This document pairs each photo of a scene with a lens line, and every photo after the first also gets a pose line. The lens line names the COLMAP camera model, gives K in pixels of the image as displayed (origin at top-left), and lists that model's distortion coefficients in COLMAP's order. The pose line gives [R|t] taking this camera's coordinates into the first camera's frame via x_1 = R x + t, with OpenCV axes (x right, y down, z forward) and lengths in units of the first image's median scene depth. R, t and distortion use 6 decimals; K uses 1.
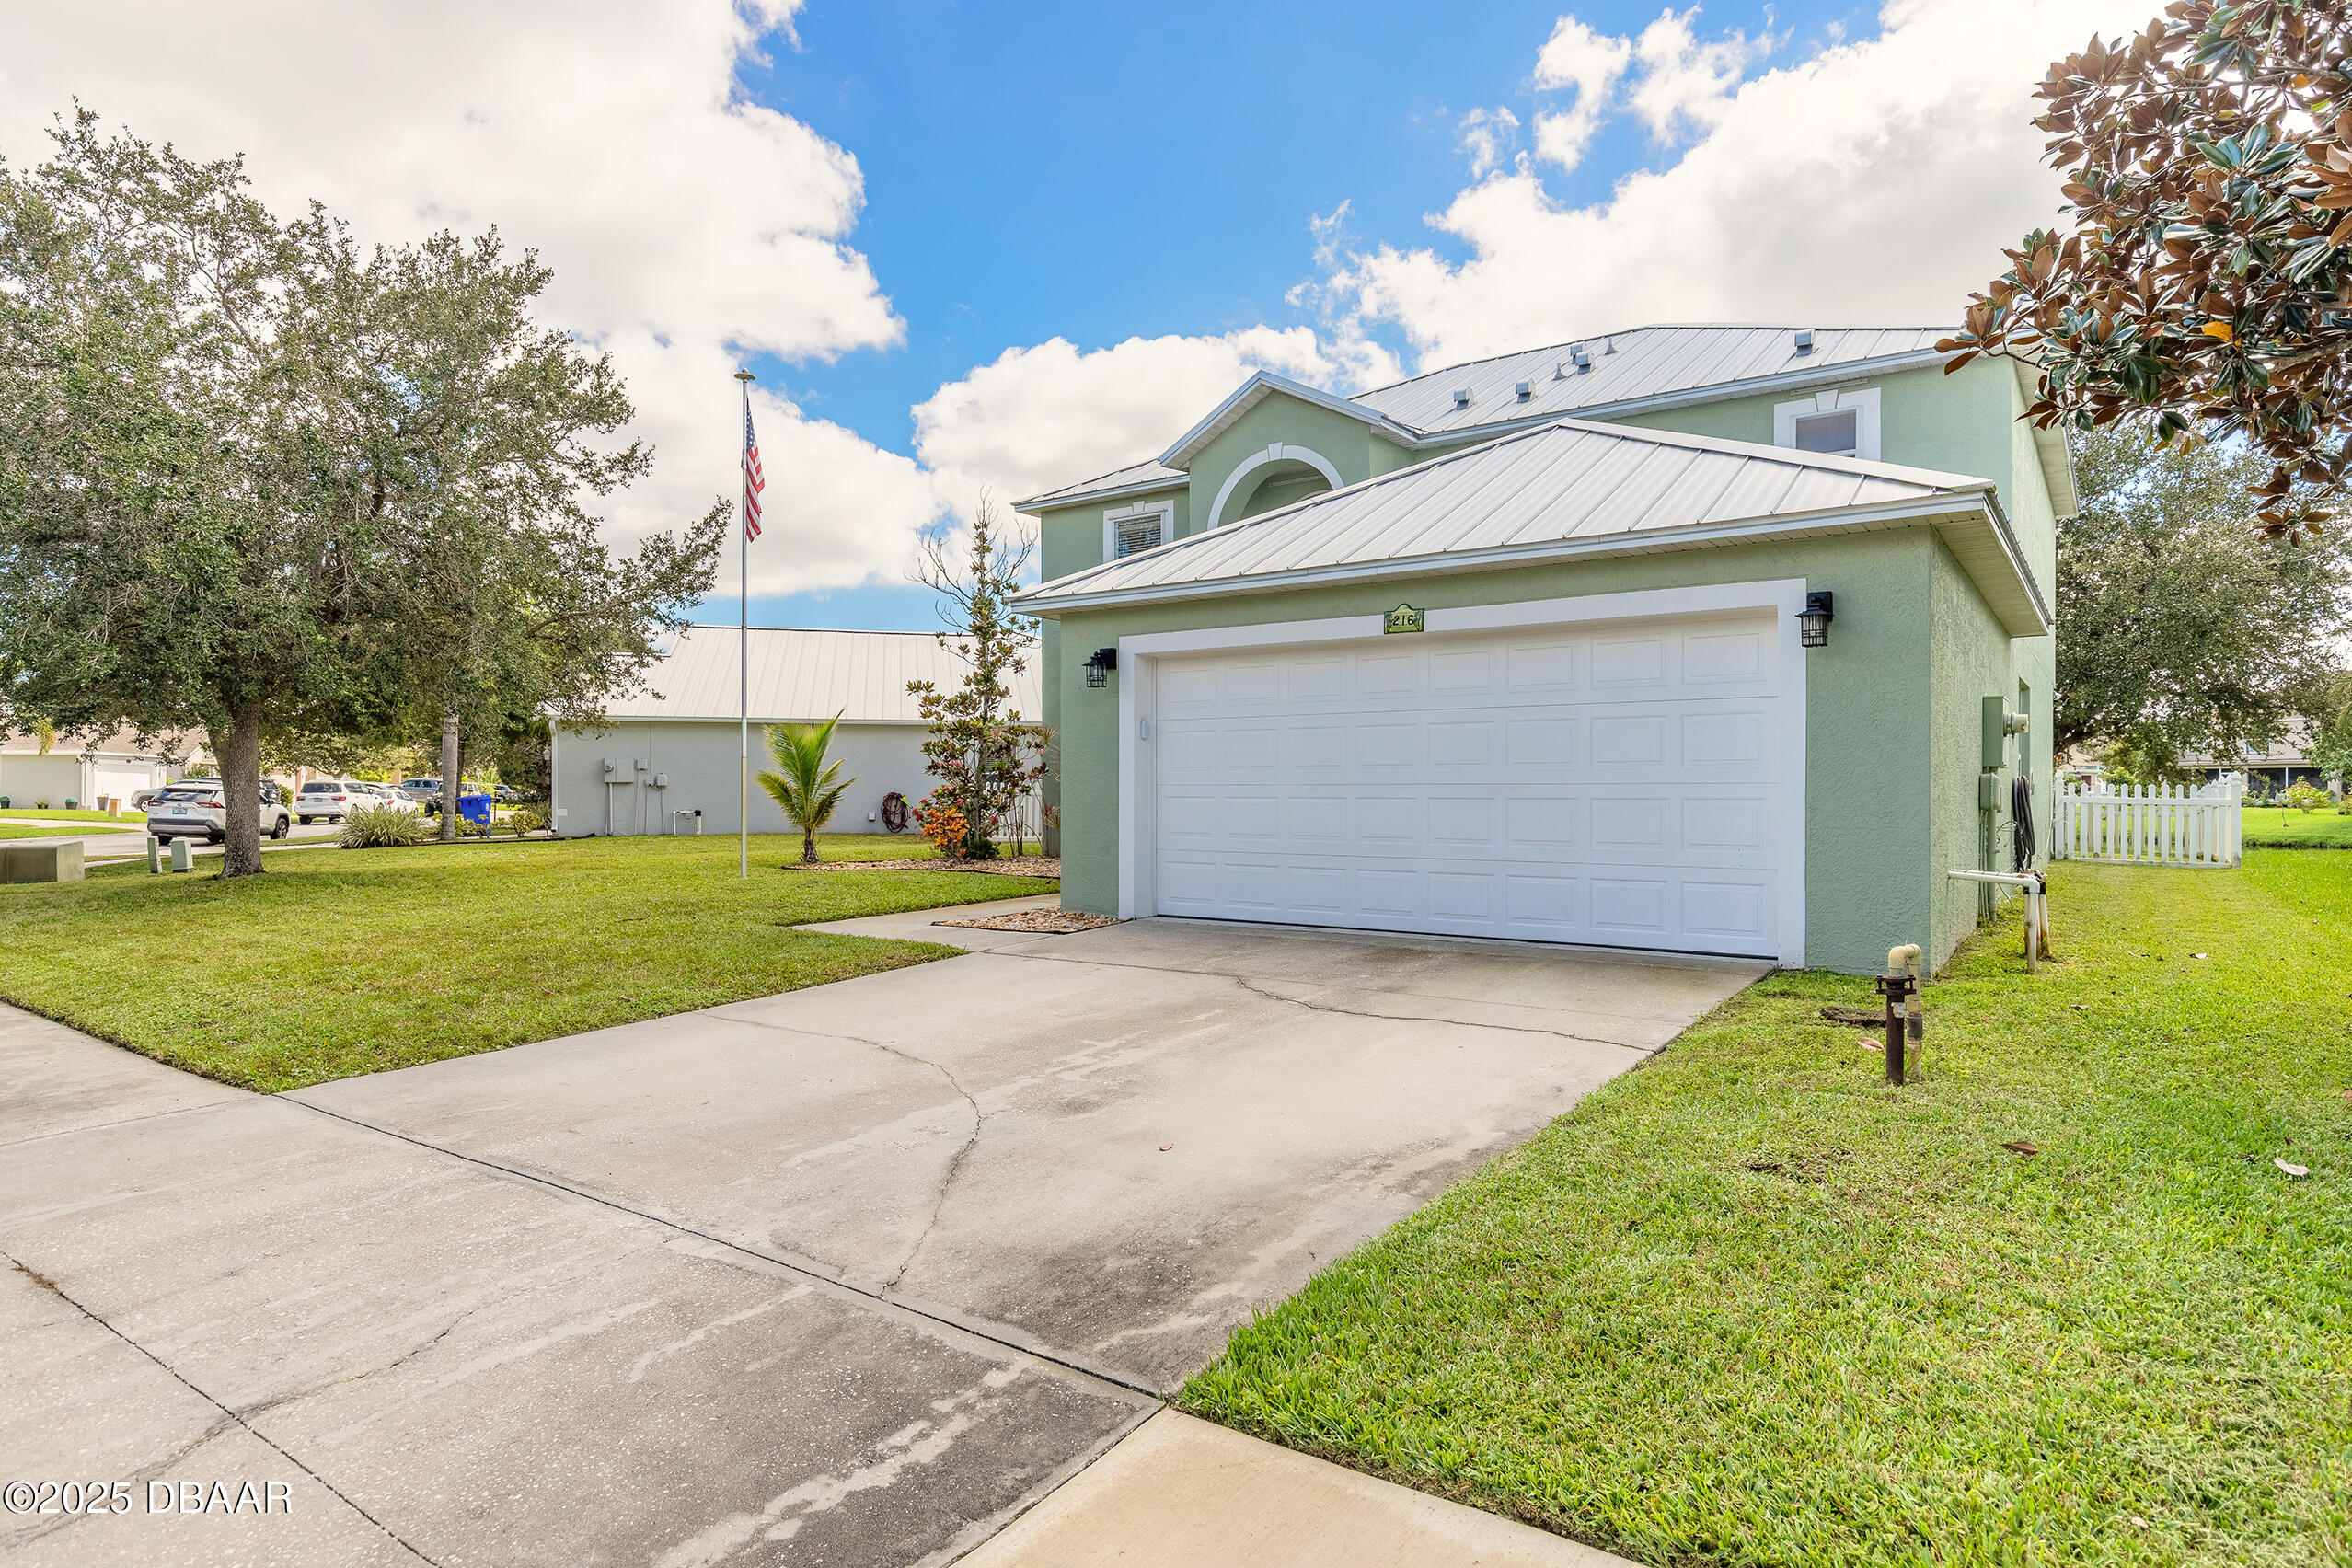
lens RADIAL K [[1294.8, 0, 1170.8], [0, 1294.8, 792.8], [0, 0, 1]] dist [0.039959, 0.000656]
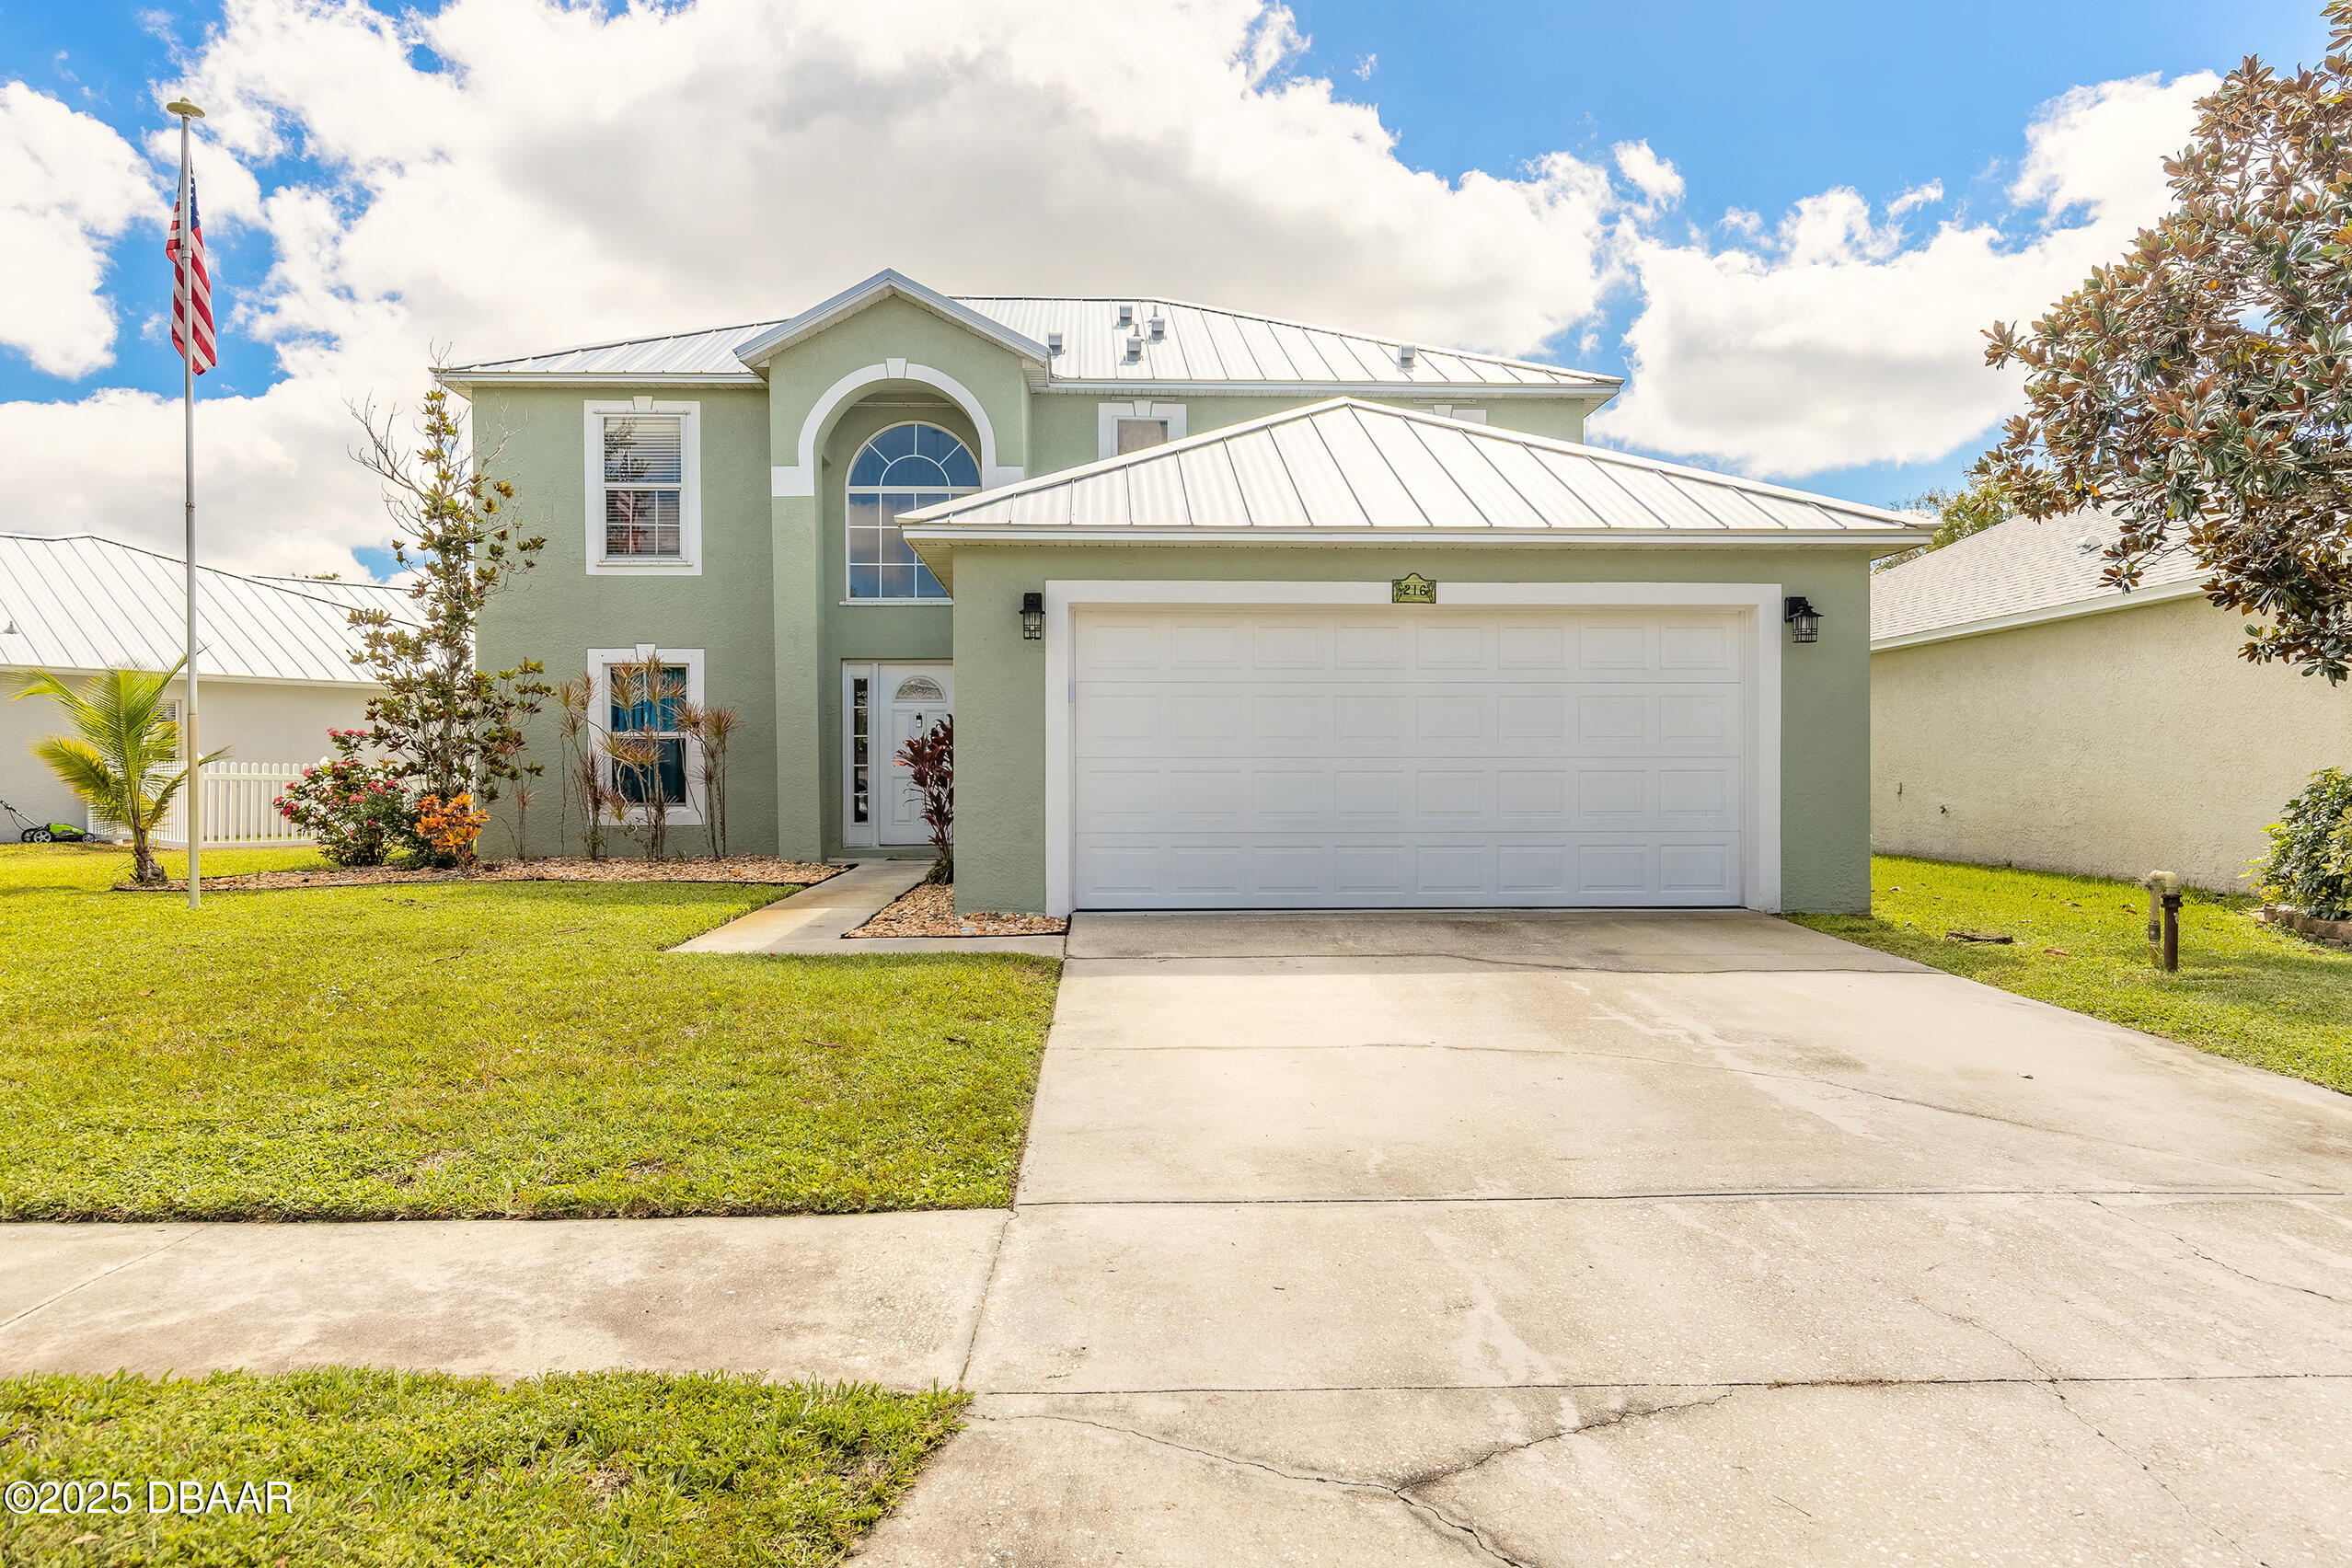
lens RADIAL K [[1481.0, 0, 1157.8], [0, 1481.0, 776.7], [0, 0, 1]] dist [0.007566, -0.004278]
pose [[0.775017, 0.005159, 0.631919, -0.666544], [0.002946, 0.999926, -0.011776, 0.020633], [-0.631933, 0.010988, 0.774945, 0.252400]]
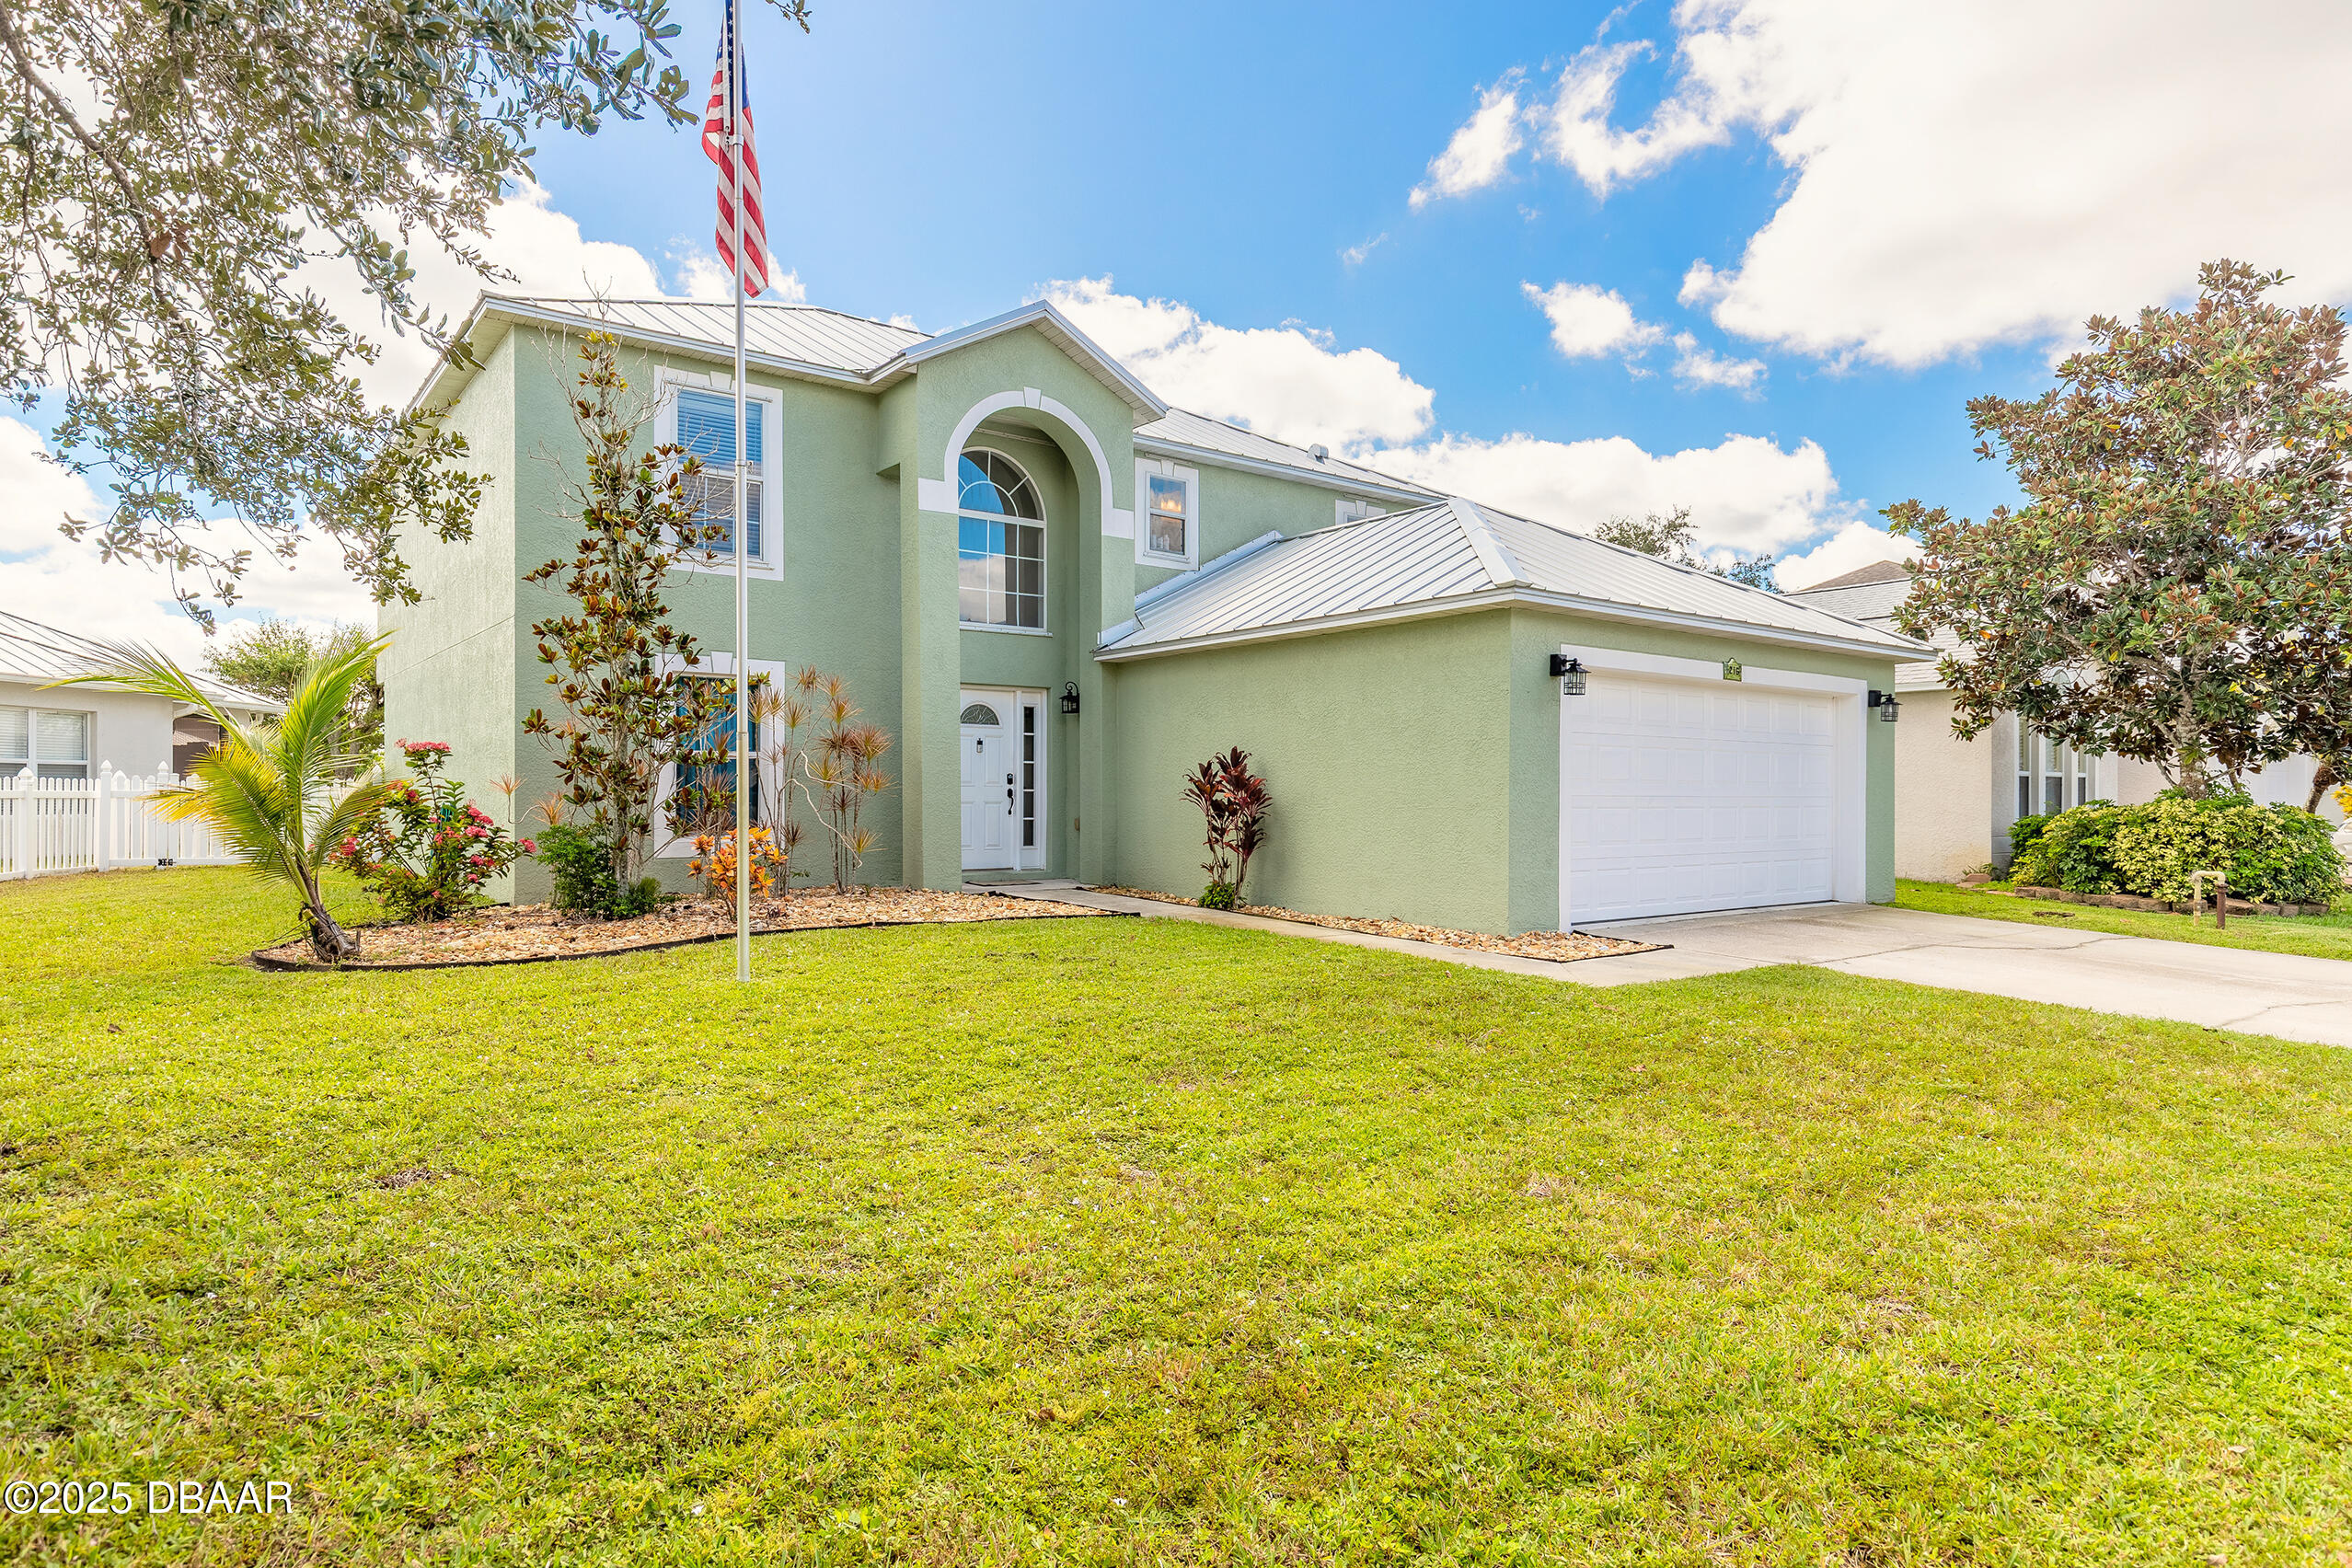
lens RADIAL K [[1294.8, 0, 1183.3], [0, 1294.8, 794.1], [0, 0, 1]] dist [0.039959, 0.000656]
pose [[0.292437, 0.005473, 0.956269, -1.201531], [-0.001757, 0.999985, -0.005186, -0.001992], [-0.956283, -0.000163, 0.292443, 1.124724]]
